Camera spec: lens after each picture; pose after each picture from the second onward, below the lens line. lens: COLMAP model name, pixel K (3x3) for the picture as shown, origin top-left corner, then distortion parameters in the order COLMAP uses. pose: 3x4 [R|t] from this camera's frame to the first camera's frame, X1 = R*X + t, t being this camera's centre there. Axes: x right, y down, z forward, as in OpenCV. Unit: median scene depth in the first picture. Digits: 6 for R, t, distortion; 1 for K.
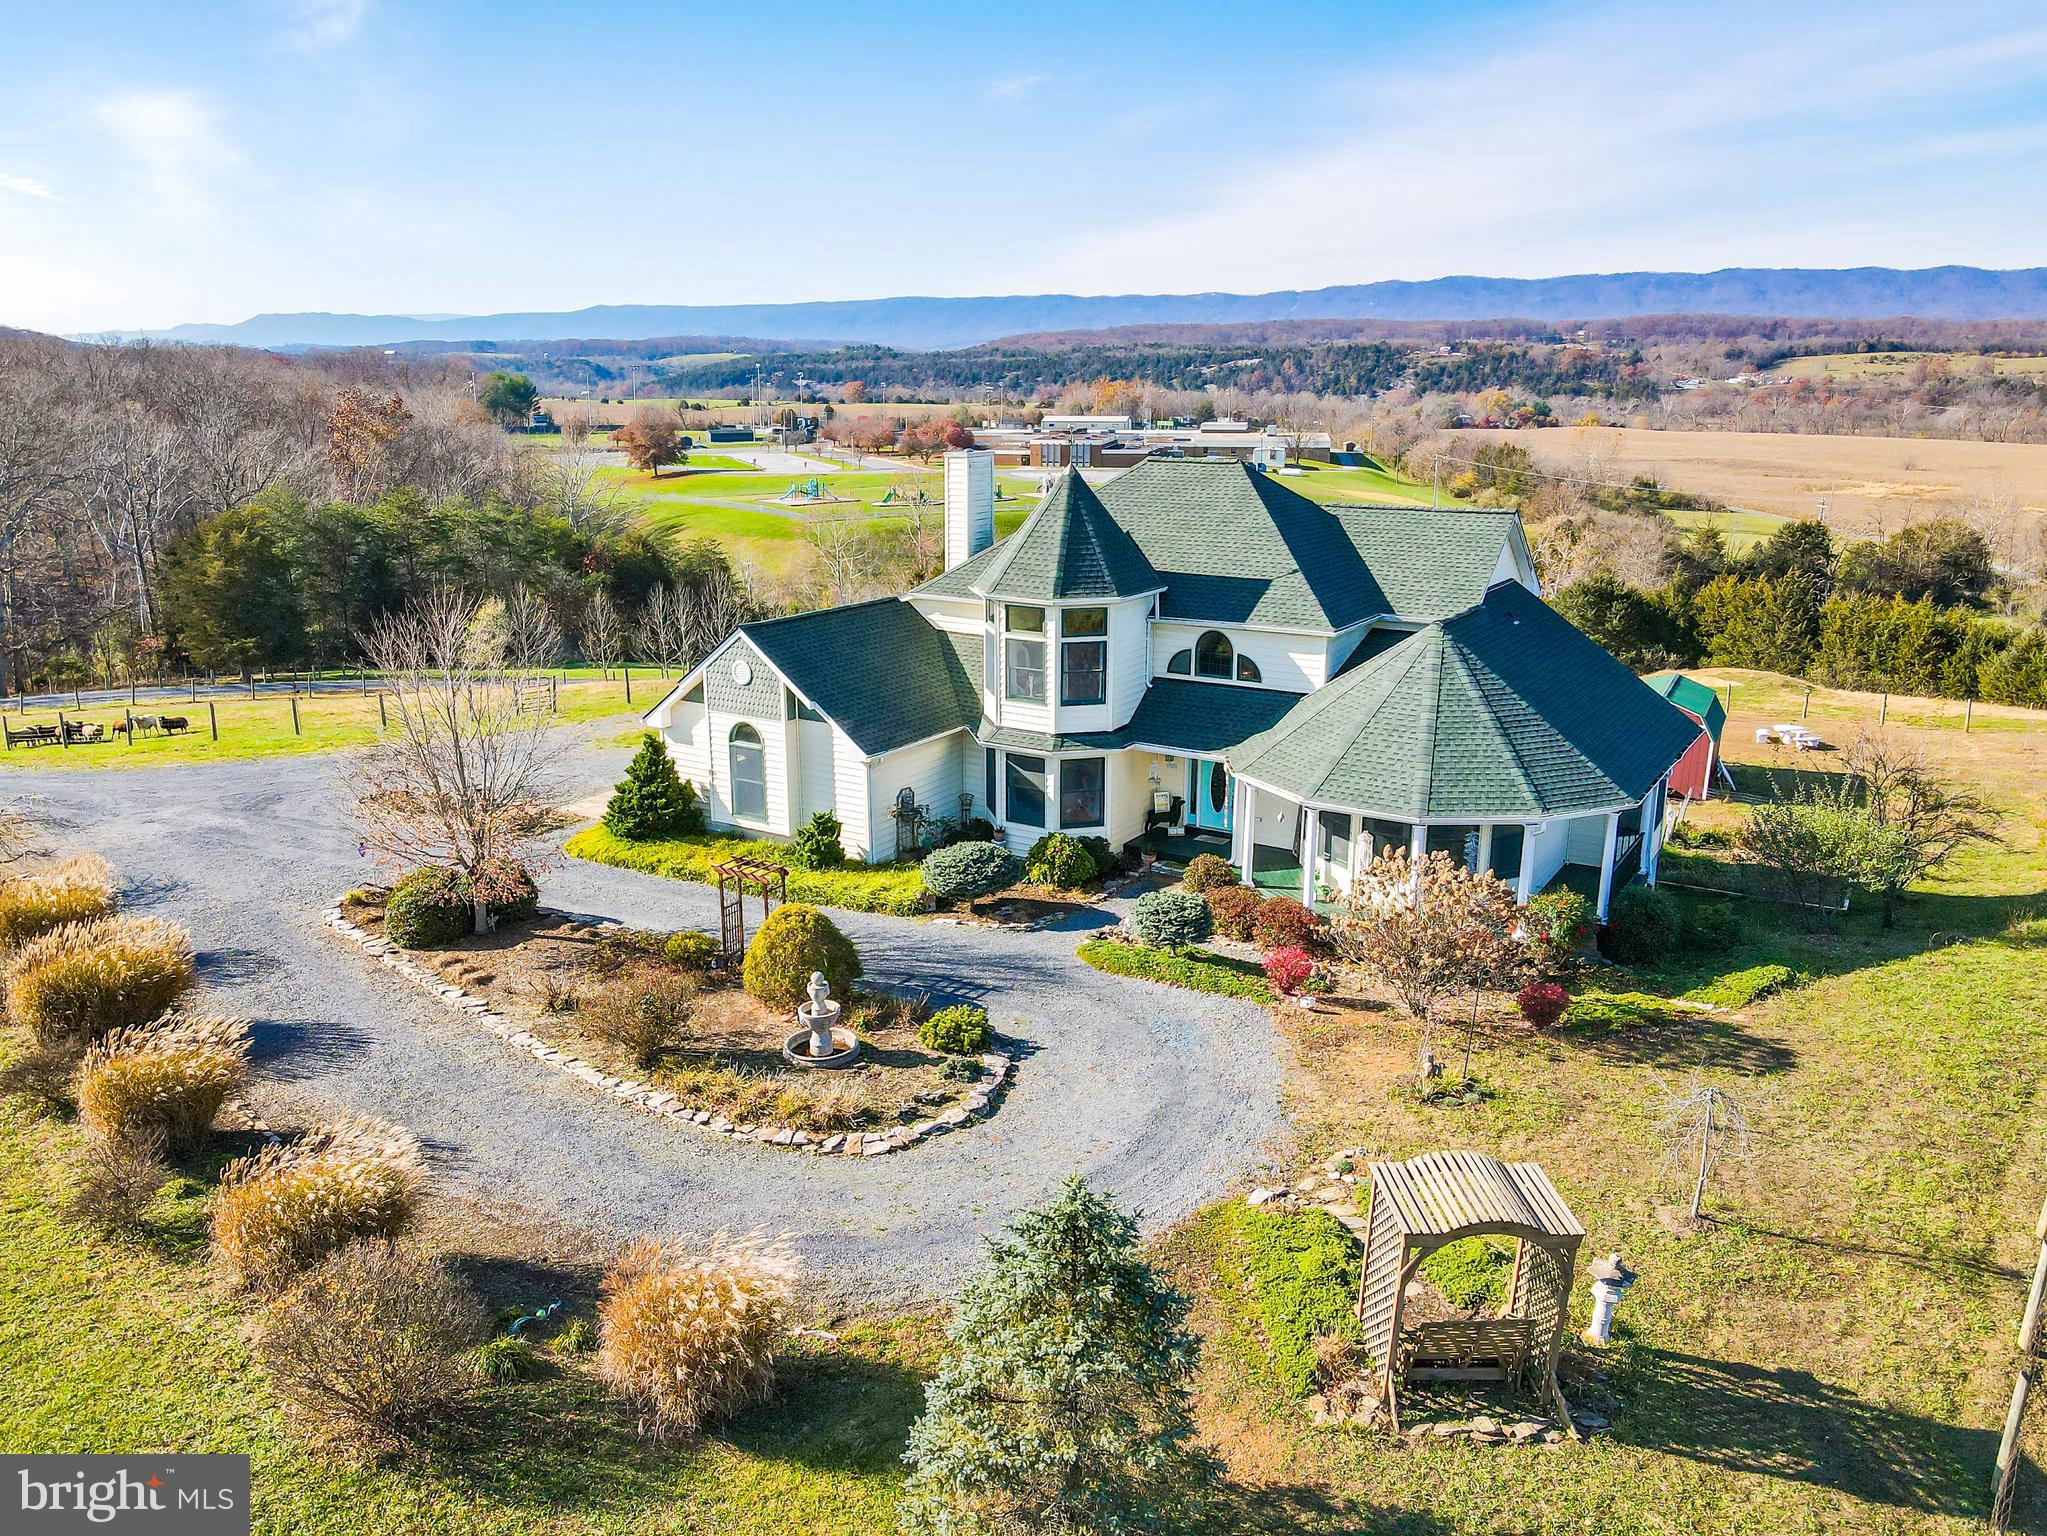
lens RADIAL K [[1499.2, 0, 1023.5], [0, 1499.2, 768.0], [0, 0, 1]] dist [0.013974, 0.015936]
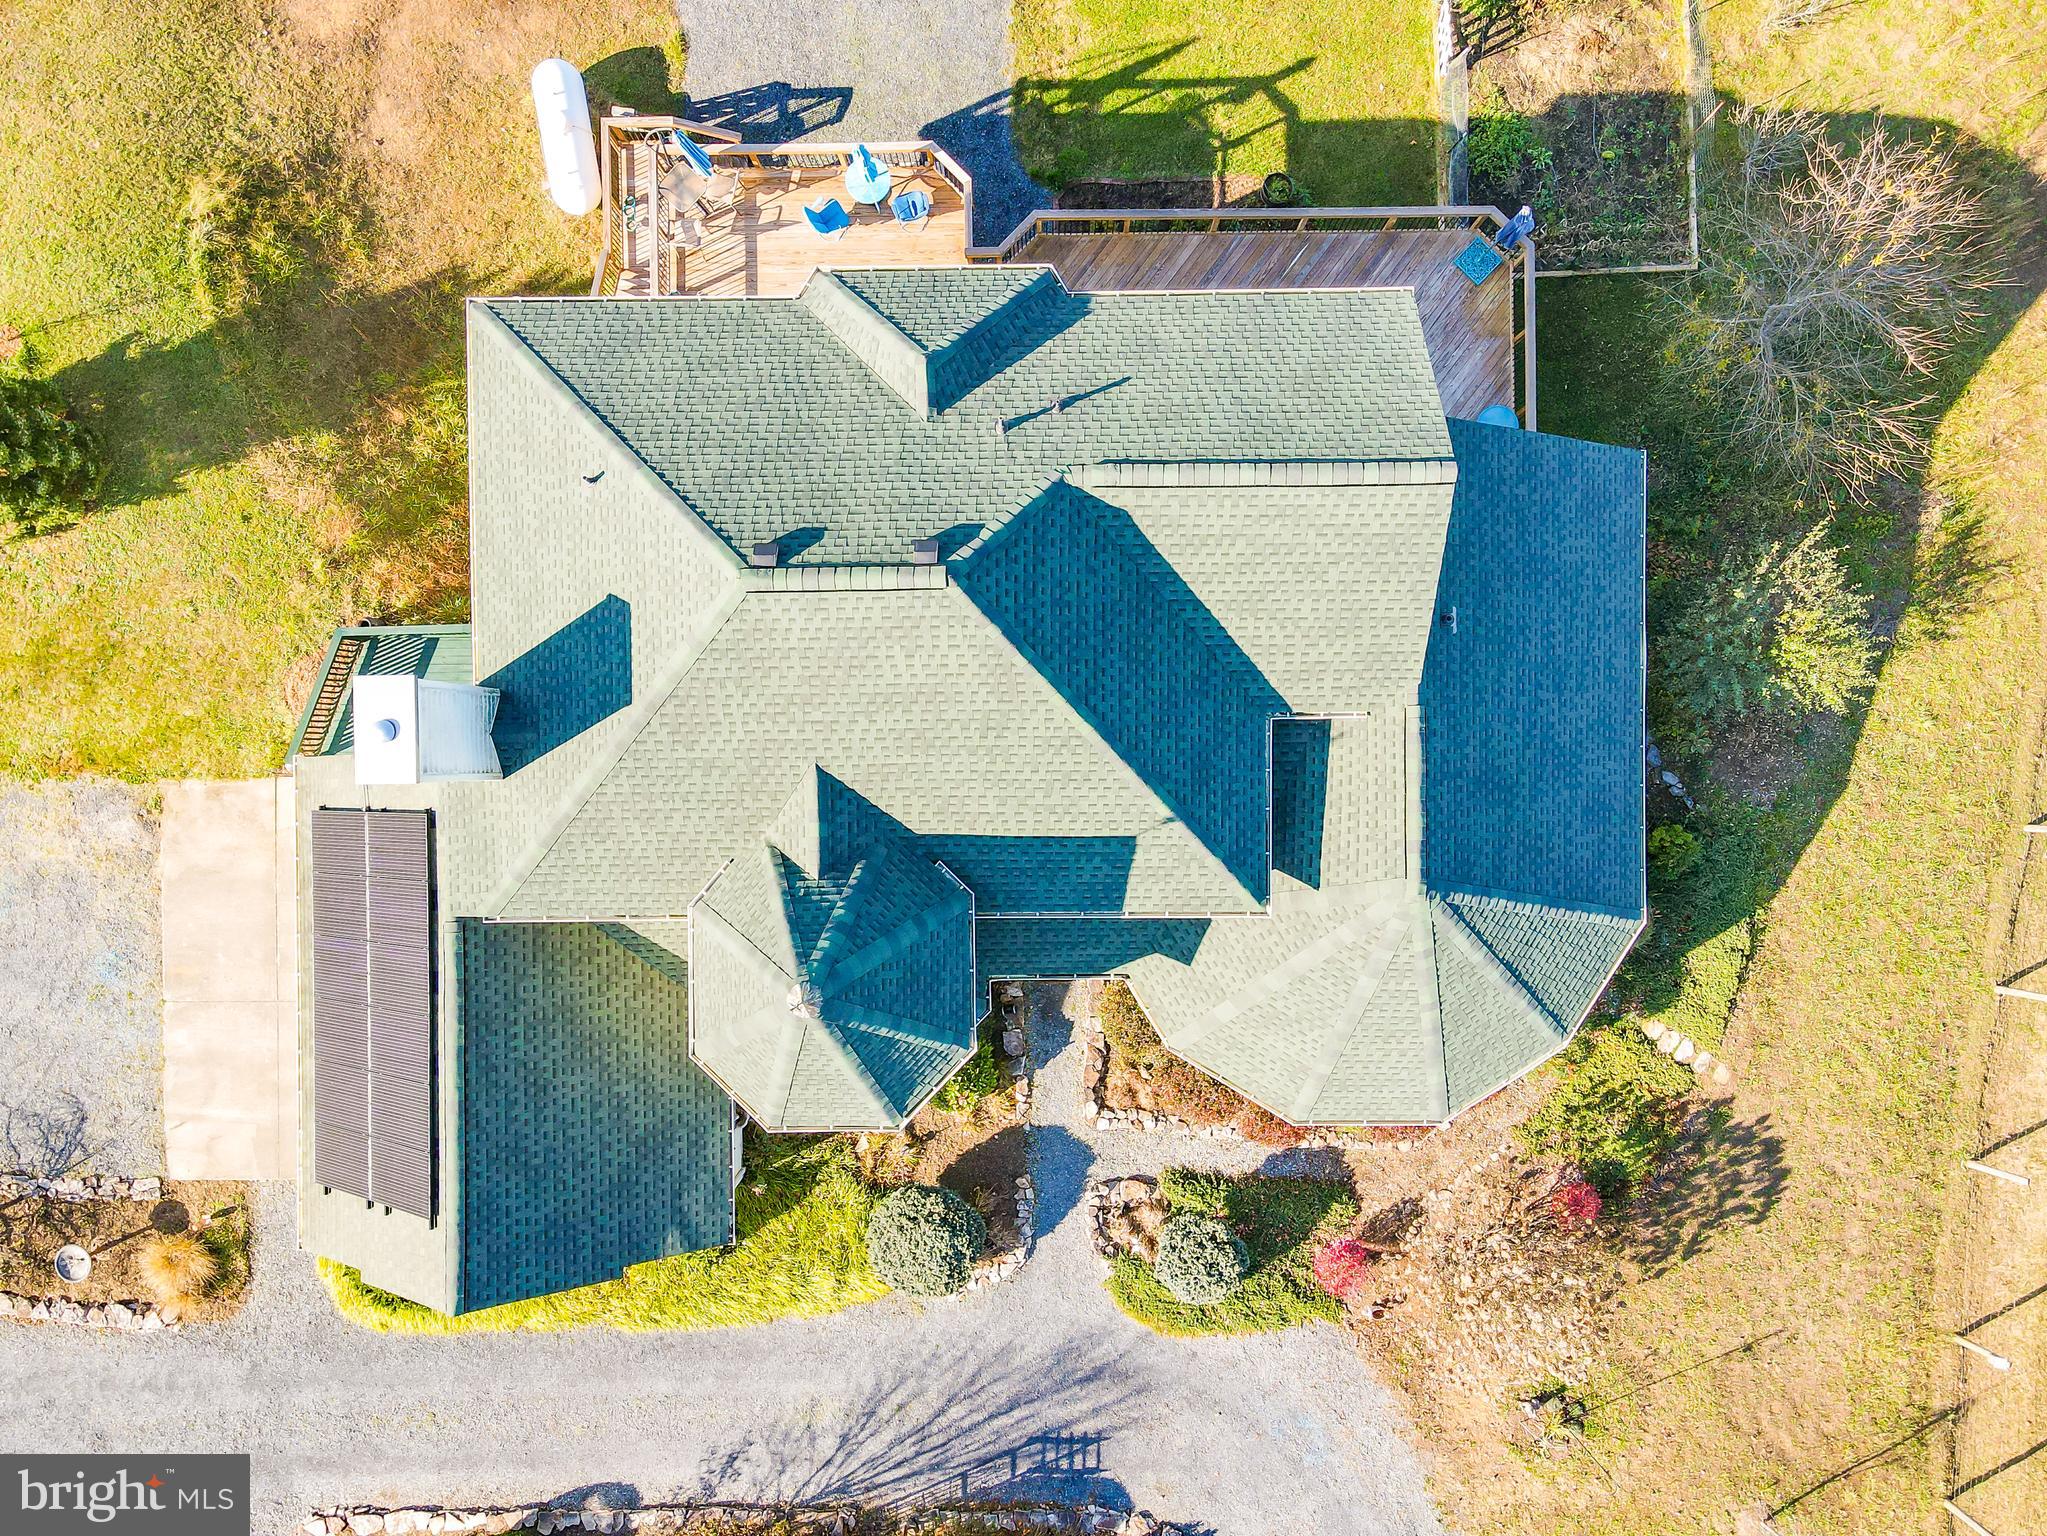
lens RADIAL K [[1499.2, 0, 1023.5], [0, 1499.2, 768.0], [0, 0, 1]] dist [0.013974, 0.015936]
pose [[0.840265, -0.542152, -0.005177, 0.037037], [0.141215, 0.209626, 0.967531, -0.183964], [-0.523463, -0.813713, 0.252701, 0.225760]]
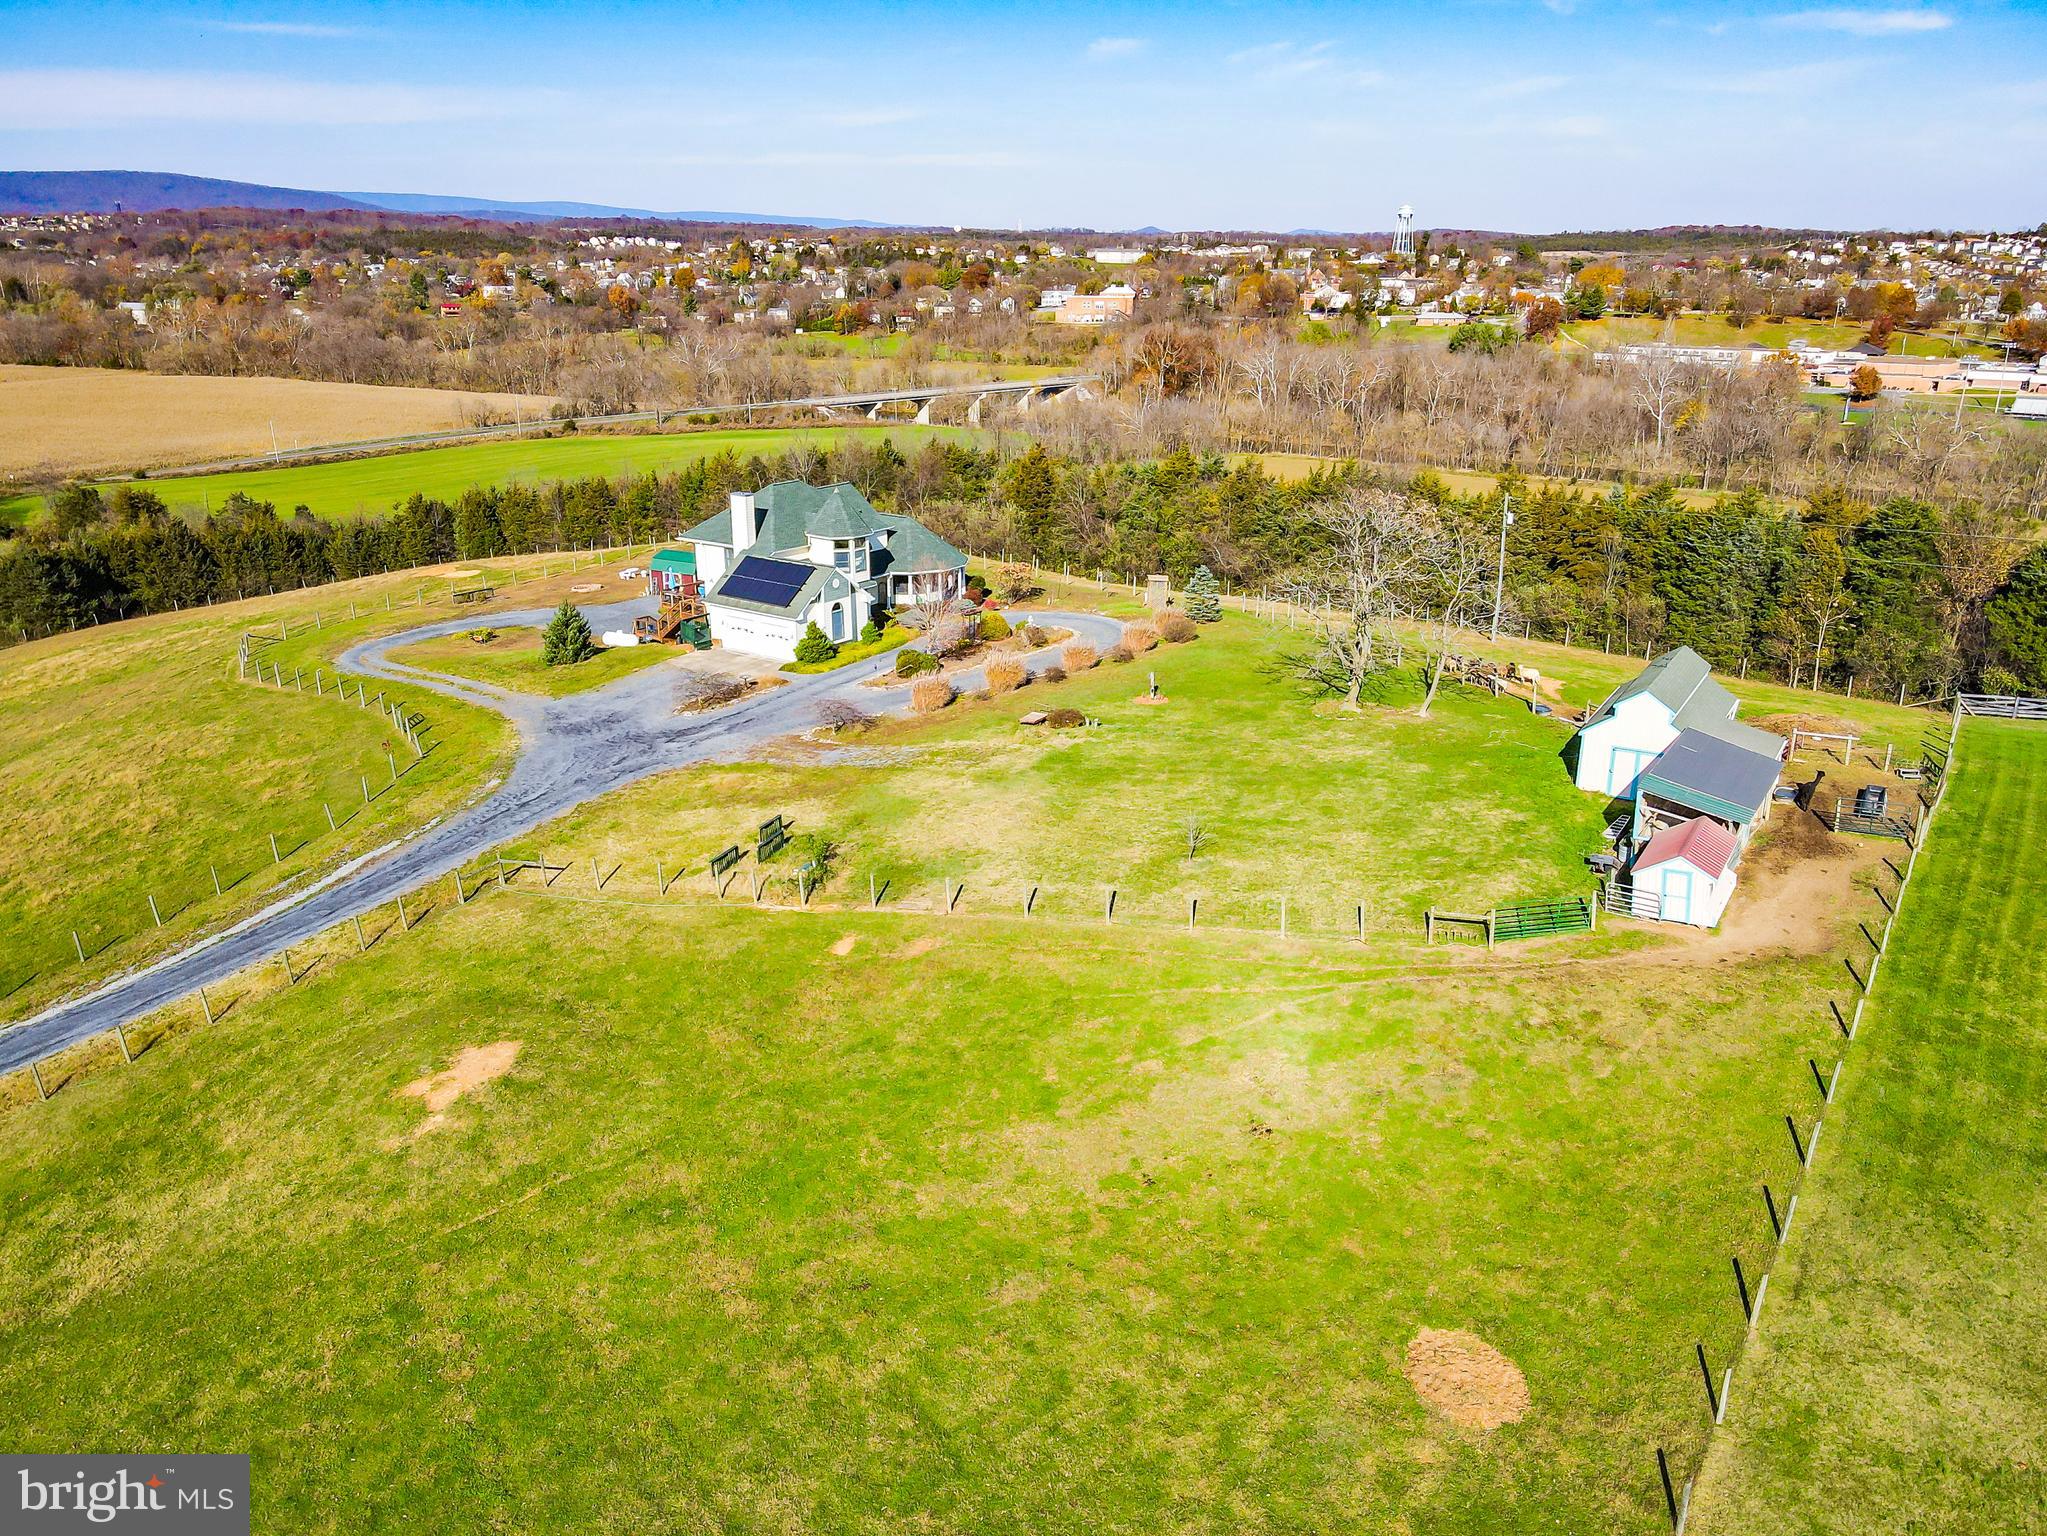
lens RADIAL K [[1499.2, 0, 1023.5], [0, 1499.2, 768.0], [0, 0, 1]] dist [0.013974, 0.015936]
pose [[0.069846, -0.329899, 0.941429, -0.705363], [0.253532, 0.918616, 0.303095, -0.123288], [-0.964802, 0.217512, 0.147801, 0.089756]]
